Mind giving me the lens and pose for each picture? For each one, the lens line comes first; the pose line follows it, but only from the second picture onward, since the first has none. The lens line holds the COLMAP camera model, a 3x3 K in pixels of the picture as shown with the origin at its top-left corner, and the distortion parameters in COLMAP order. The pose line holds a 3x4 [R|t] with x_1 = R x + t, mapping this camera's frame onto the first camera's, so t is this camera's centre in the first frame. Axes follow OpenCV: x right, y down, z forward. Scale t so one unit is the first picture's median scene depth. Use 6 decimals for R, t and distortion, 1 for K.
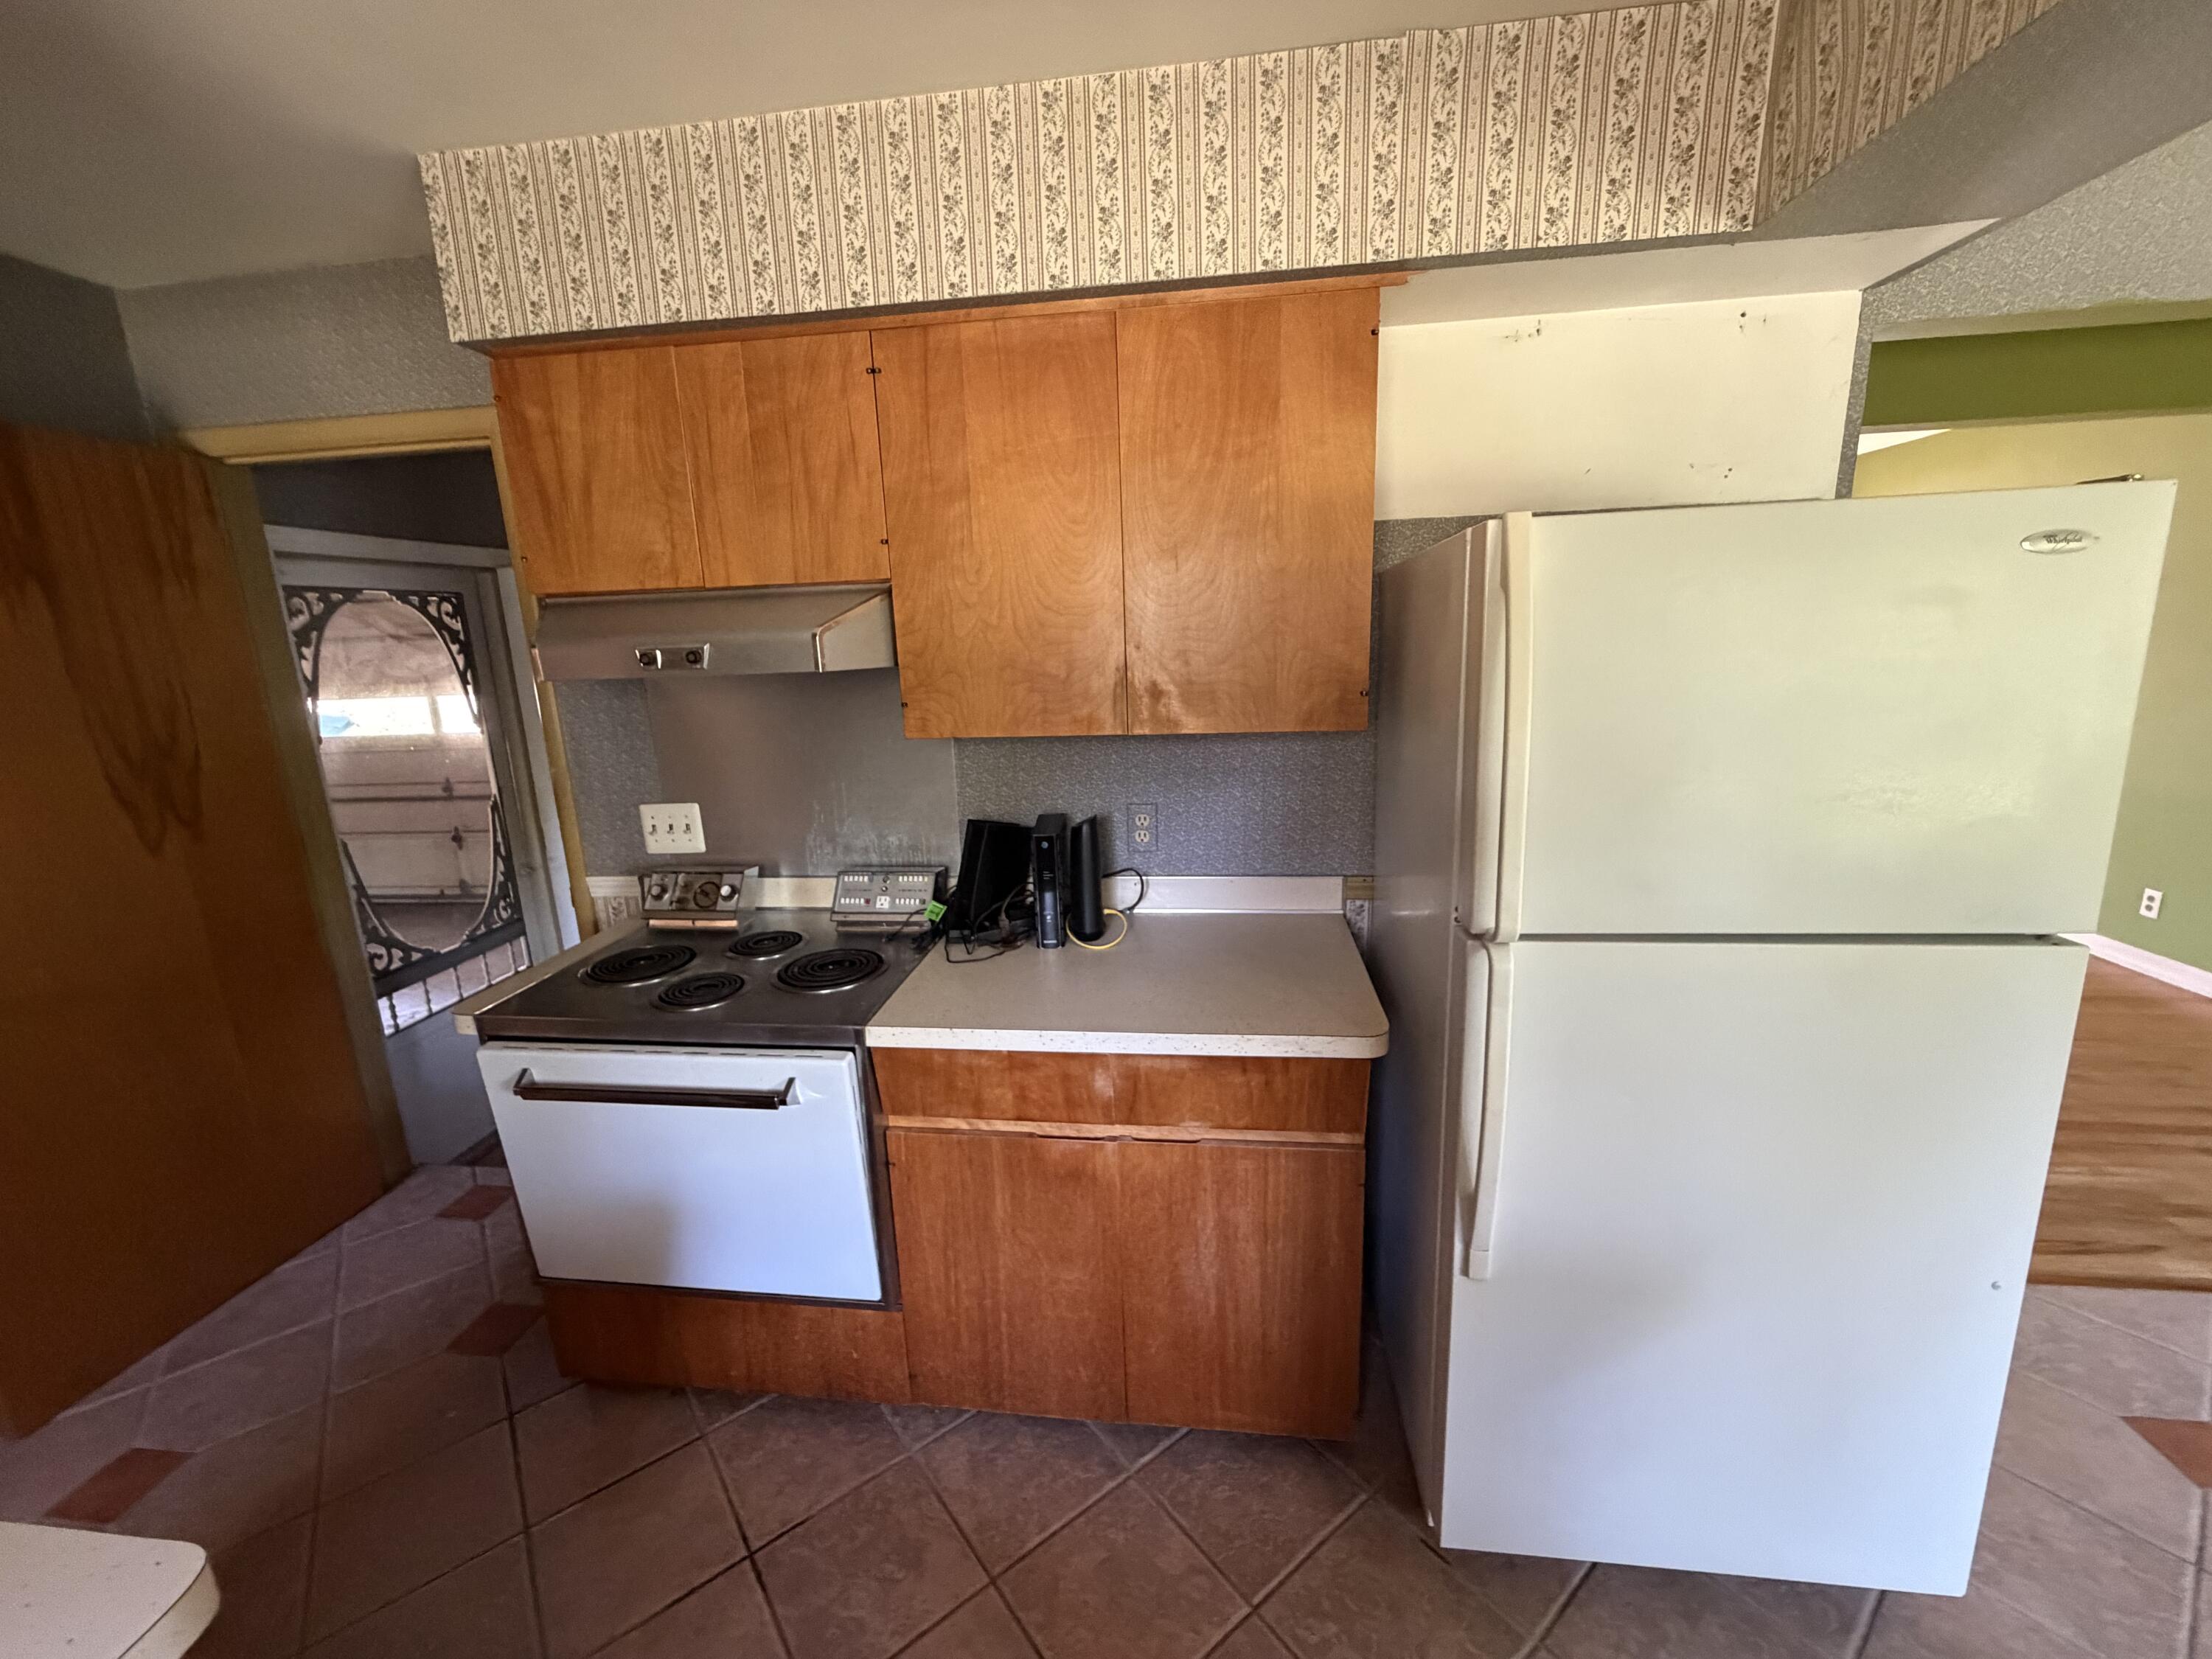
lens RADIAL K [[885.6, 0, 1105.4], [0, 885.6, 829.2], [0, 0, 1]] dist [-0.000110, -0.000016]
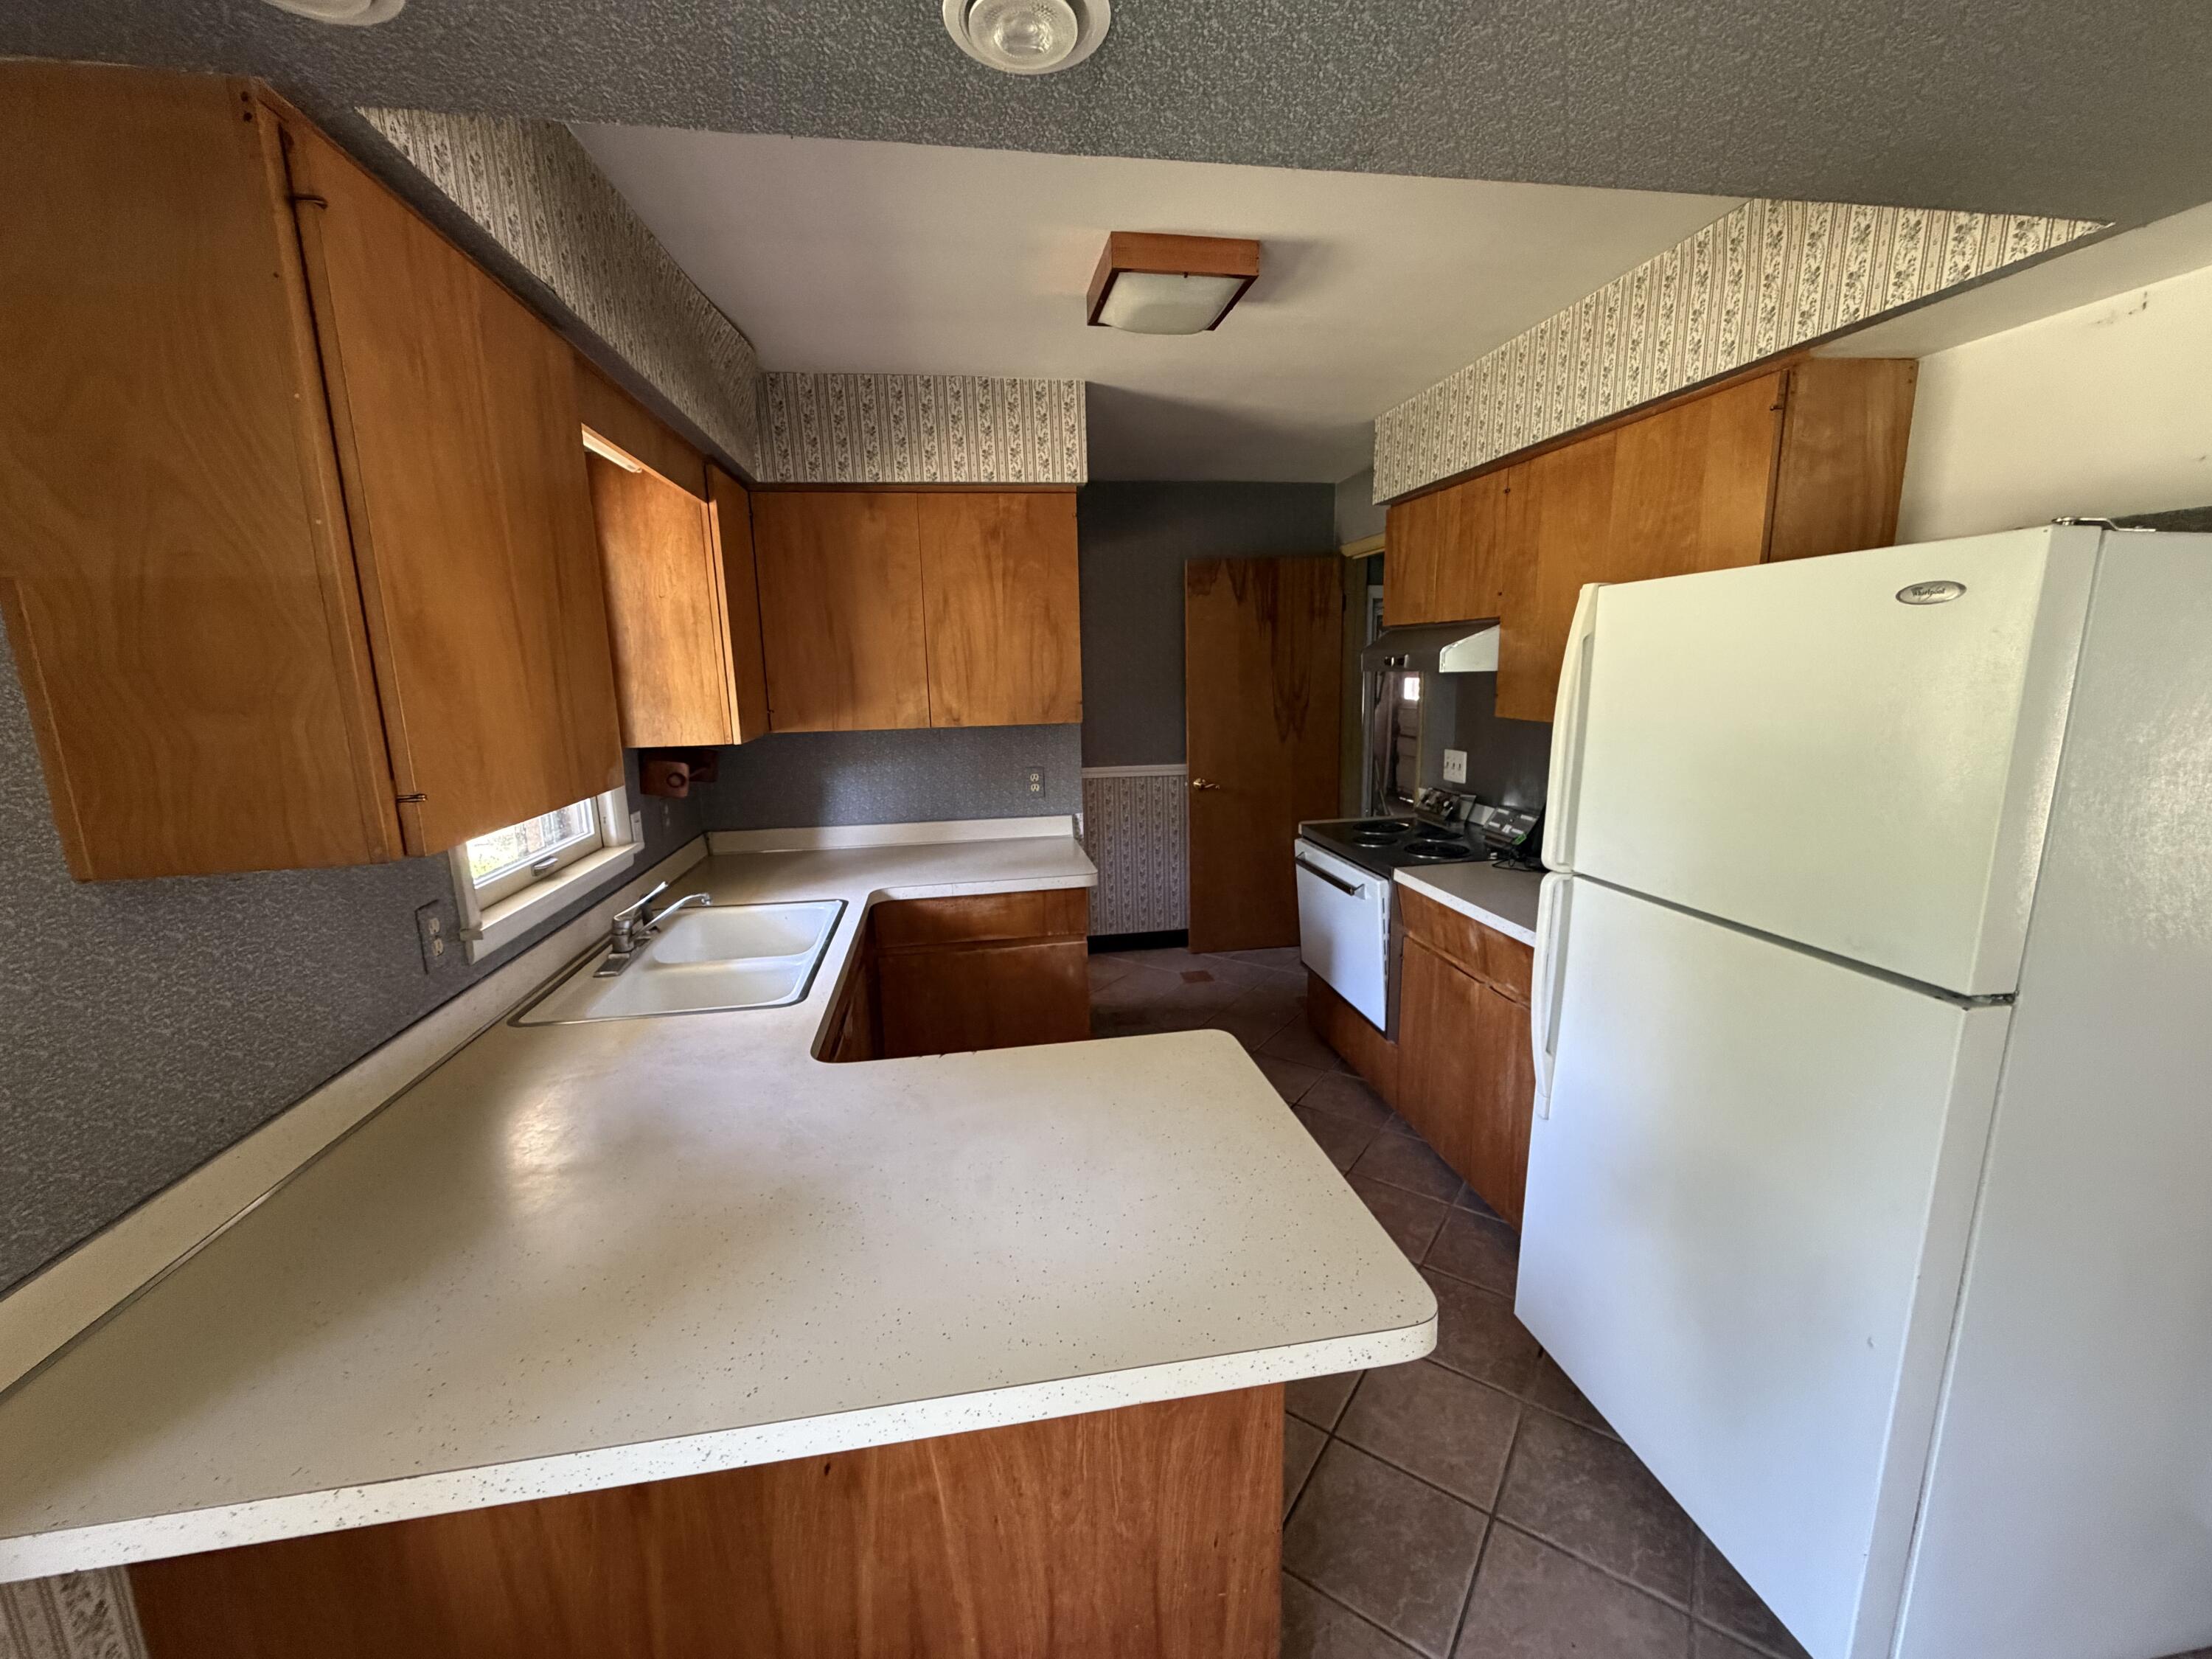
lens RADIAL K [[885.6, 0, 1095.9], [0, 885.6, 834.8], [0, 0, 1]] dist [-0.000110, -0.000016]
pose [[0.282157, 0.211951, -0.935662, 1.194574], [-0.195515, 0.967526, 0.160210, -0.013706], [0.939234, 0.137732, 0.314434, -0.147161]]
